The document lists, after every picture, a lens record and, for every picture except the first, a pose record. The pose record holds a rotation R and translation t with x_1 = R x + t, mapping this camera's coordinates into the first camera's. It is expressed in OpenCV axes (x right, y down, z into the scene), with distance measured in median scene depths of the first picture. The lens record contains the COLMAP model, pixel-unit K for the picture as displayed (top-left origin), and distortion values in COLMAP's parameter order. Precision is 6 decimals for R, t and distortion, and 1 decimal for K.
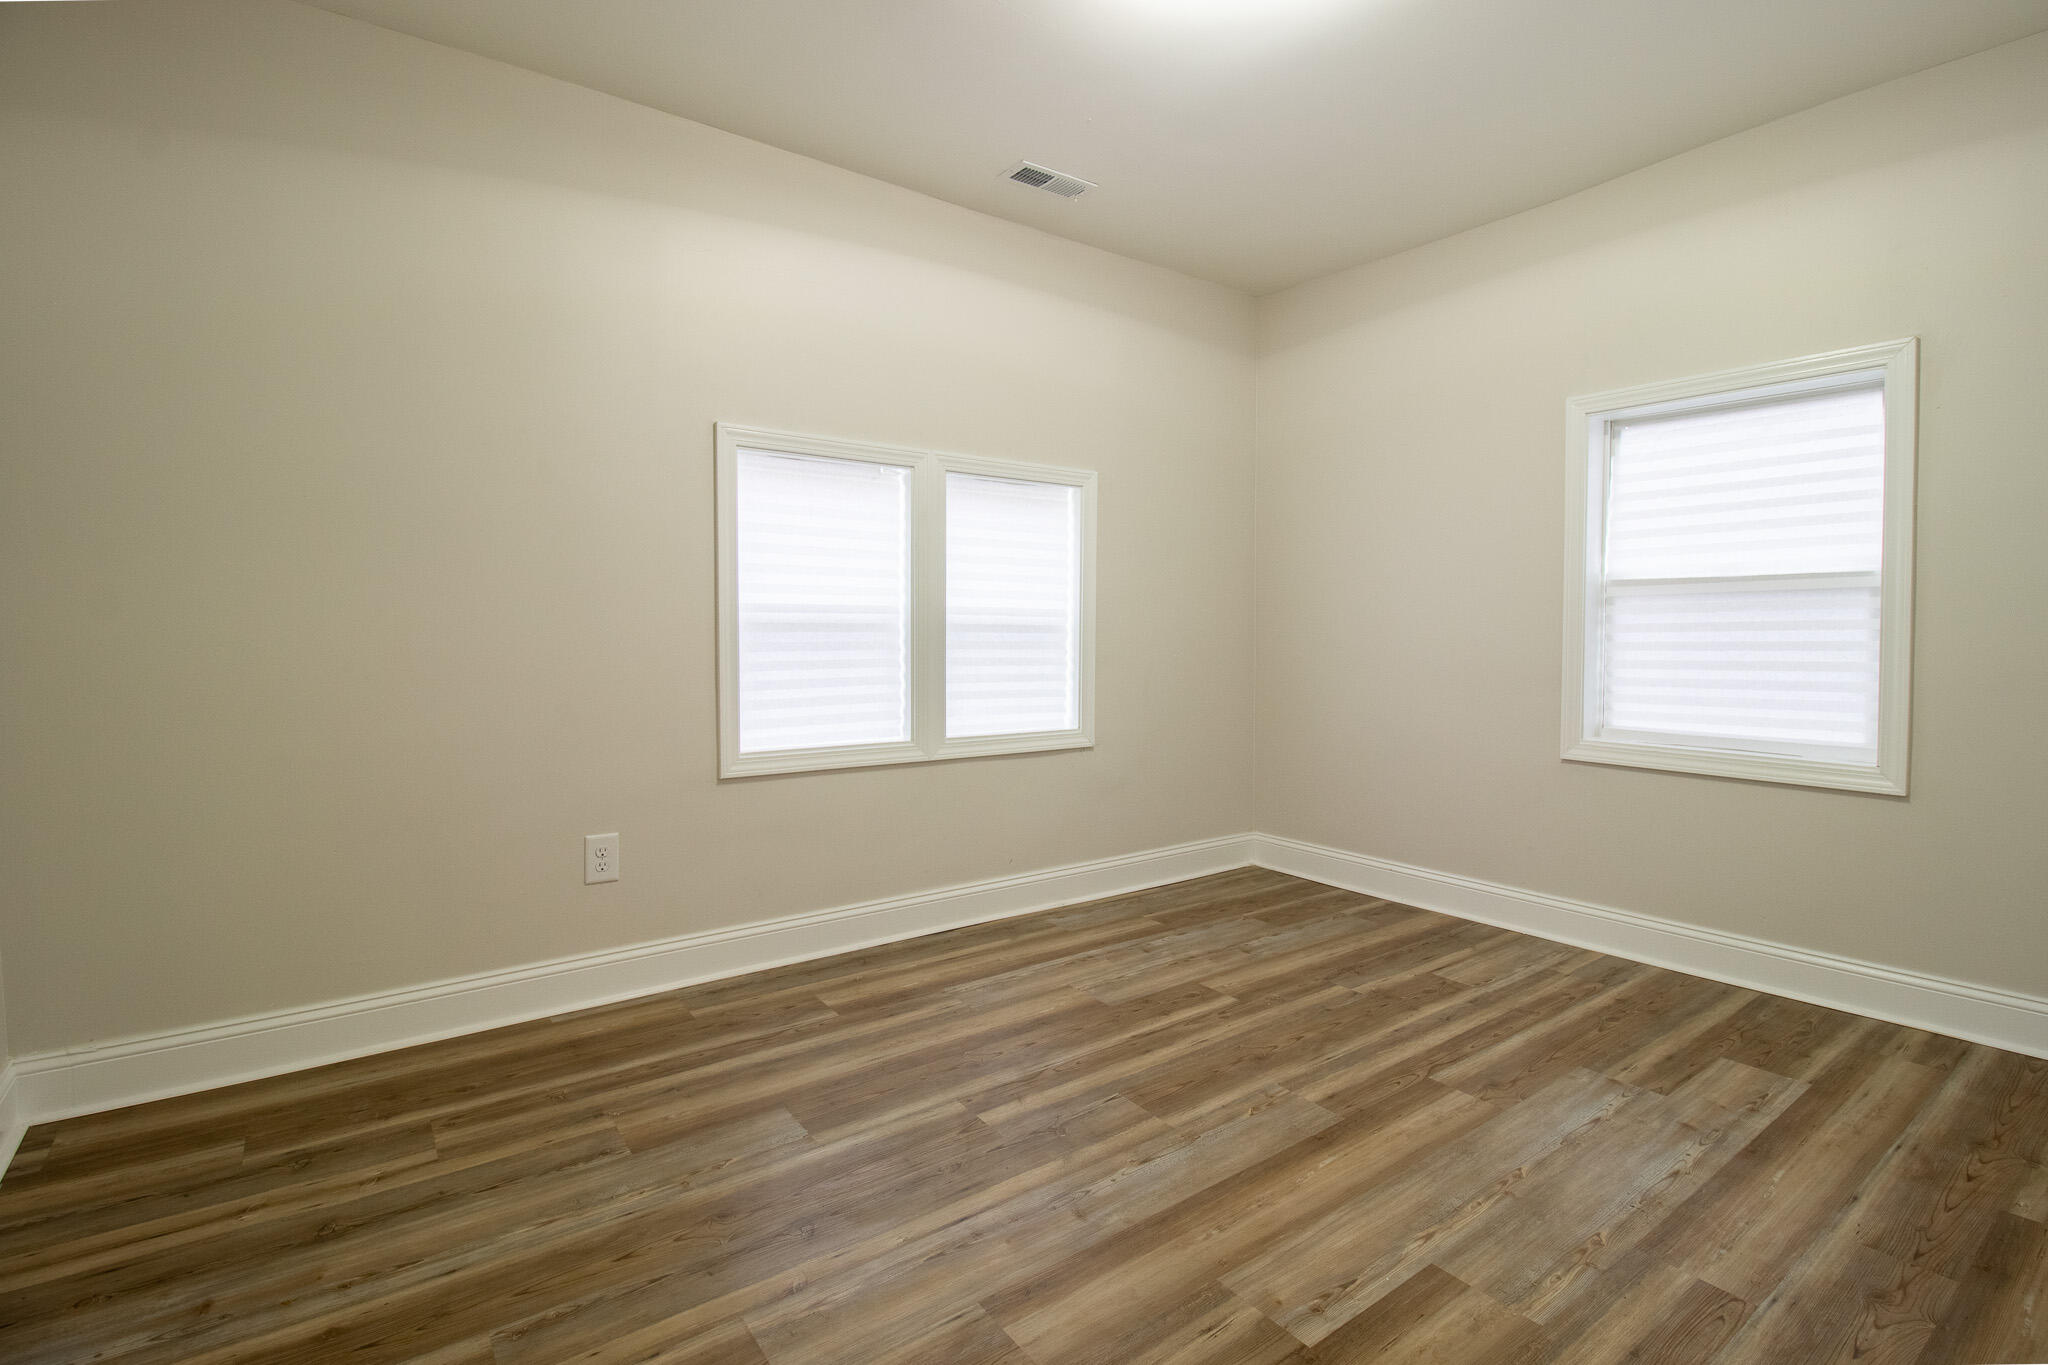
lens RADIAL K [[965.7, 0, 1030.9], [0, 965.7, 658.1], [0, 0, 1]] dist [0.002238, -0.013534]
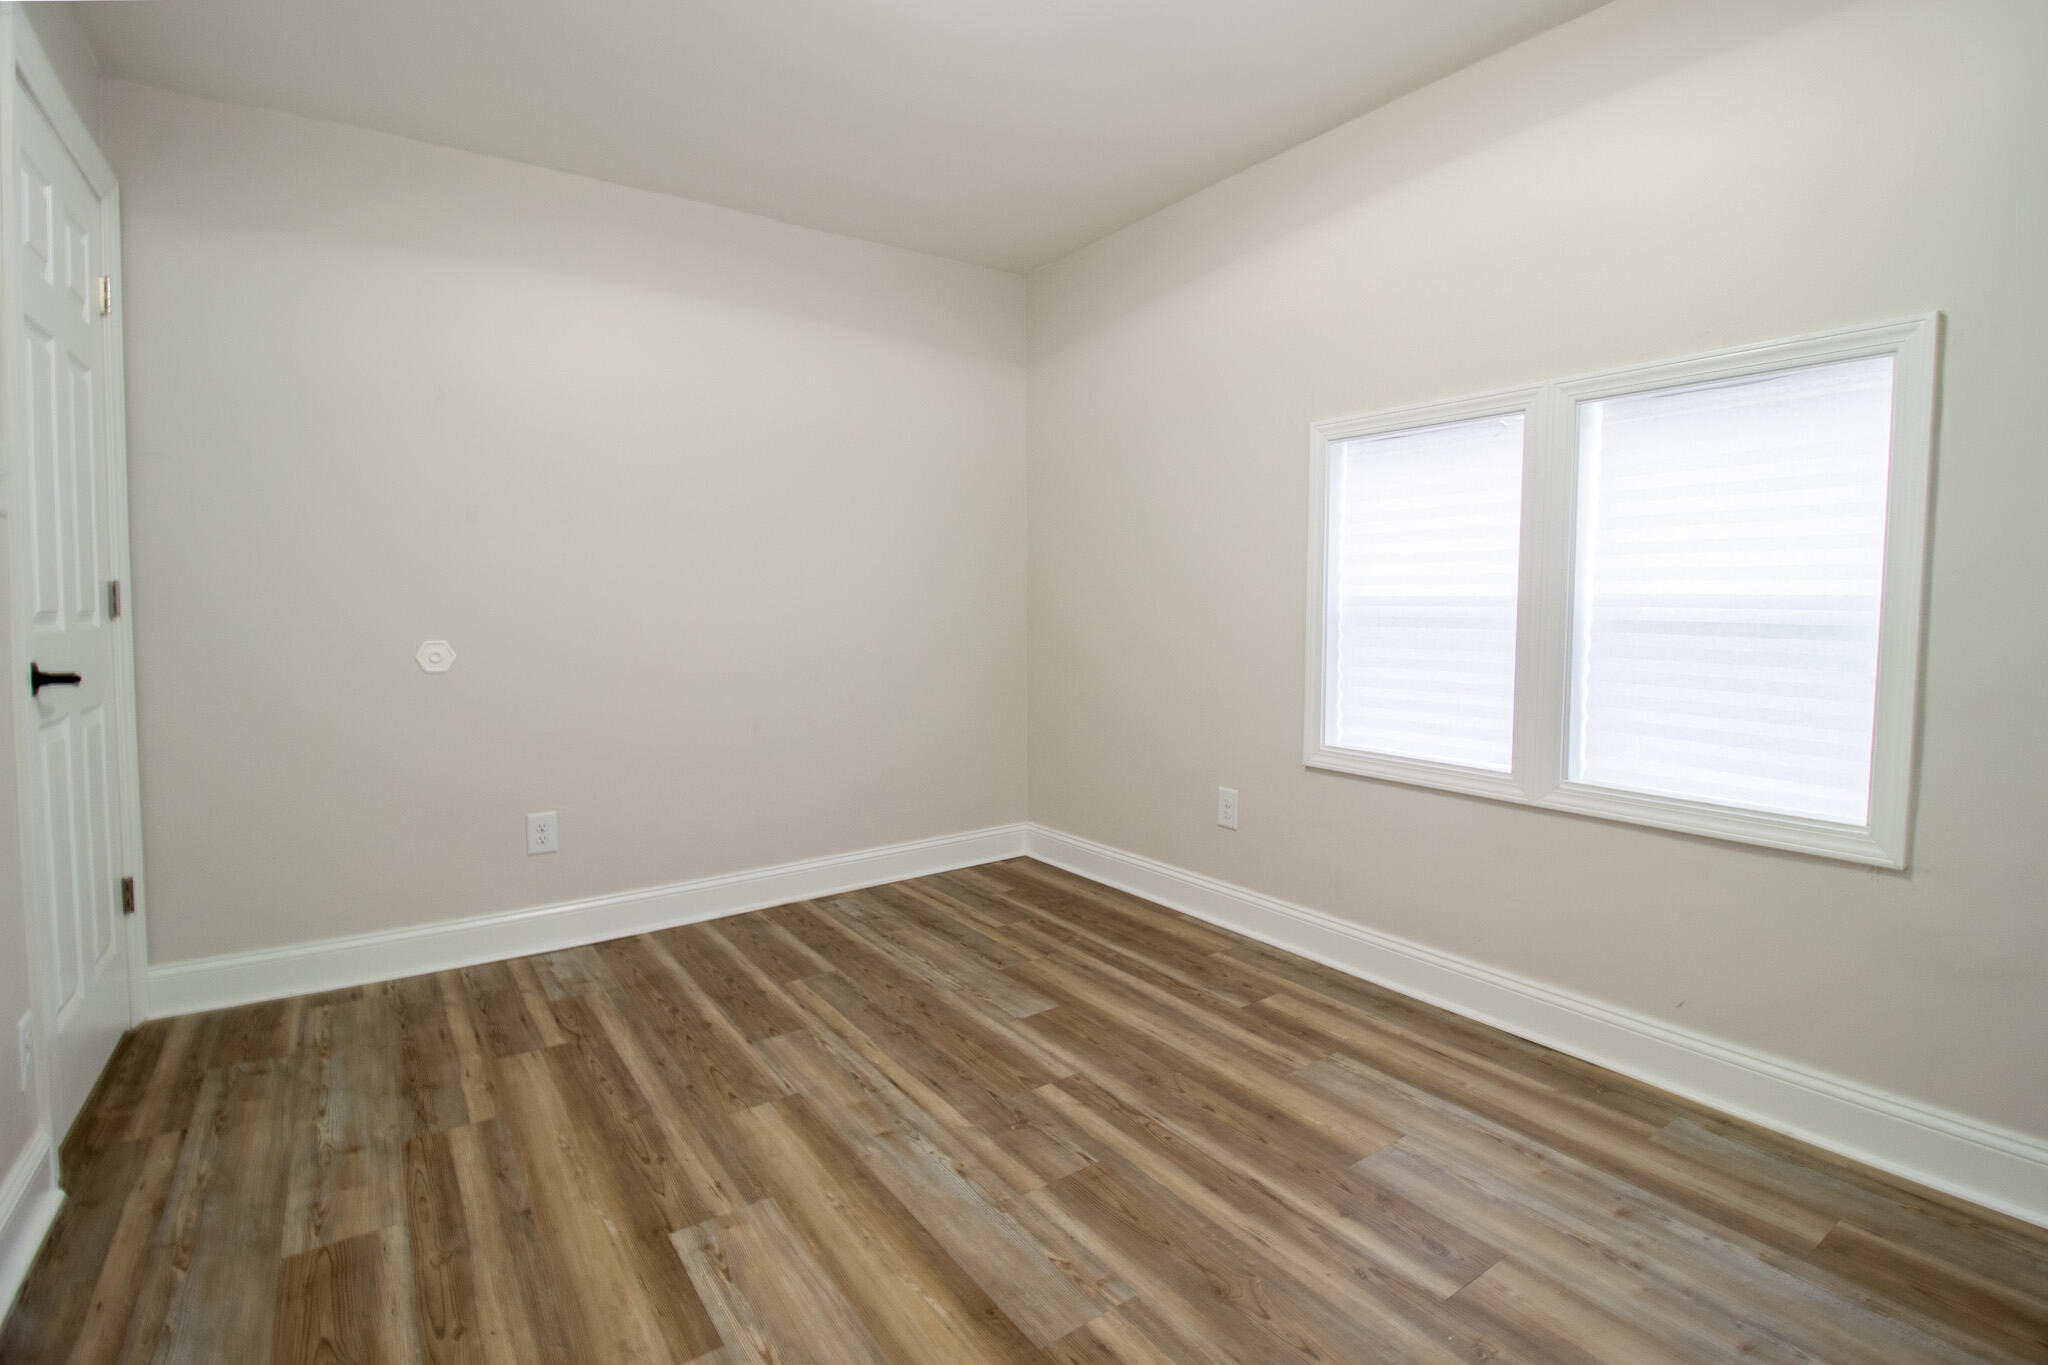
lens RADIAL K [[965.7, 0, 1055.1], [0, 965.7, 661.3], [0, 0, 1]] dist [0.002238, -0.013534]
pose [[-0.002024, 0.055015, -0.998483, 0.981882], [-0.039251, 0.997712, 0.055052, -0.046705], [0.999227, 0.039303, 0.000140, 0.993043]]
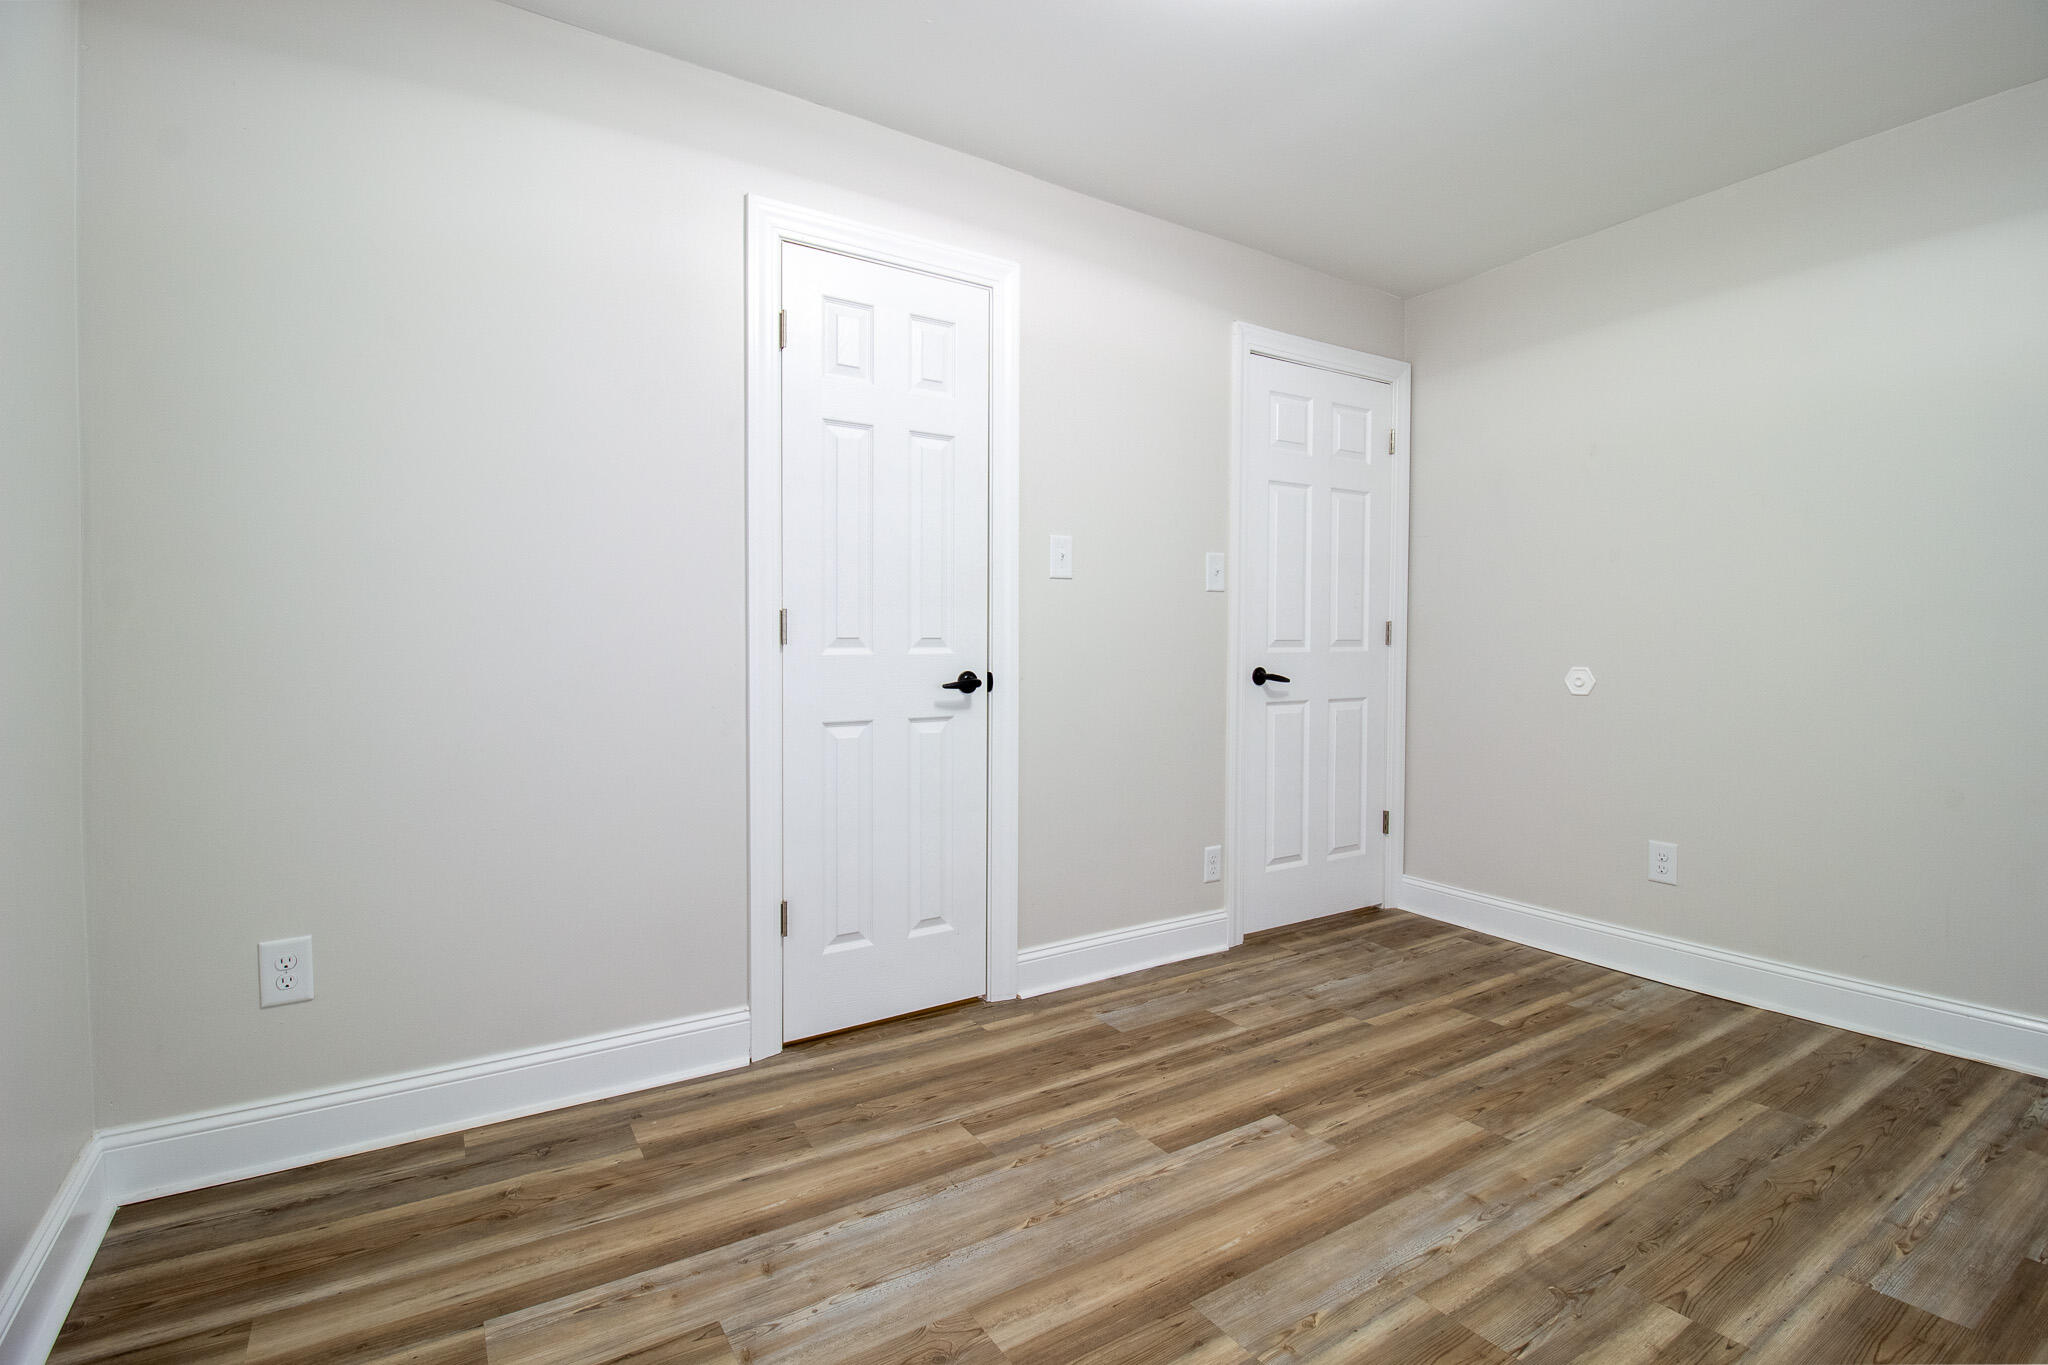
lens RADIAL K [[965.7, 0, 1030.7], [0, 965.7, 667.9], [0, 0, 1]] dist [0.002238, -0.013534]
pose [[-0.998538, -0.002053, 0.054015, 0.411339], [0.001641, 0.997666, 0.068257, -0.073695], [-0.054029, 0.068246, -0.996204, 1.731074]]
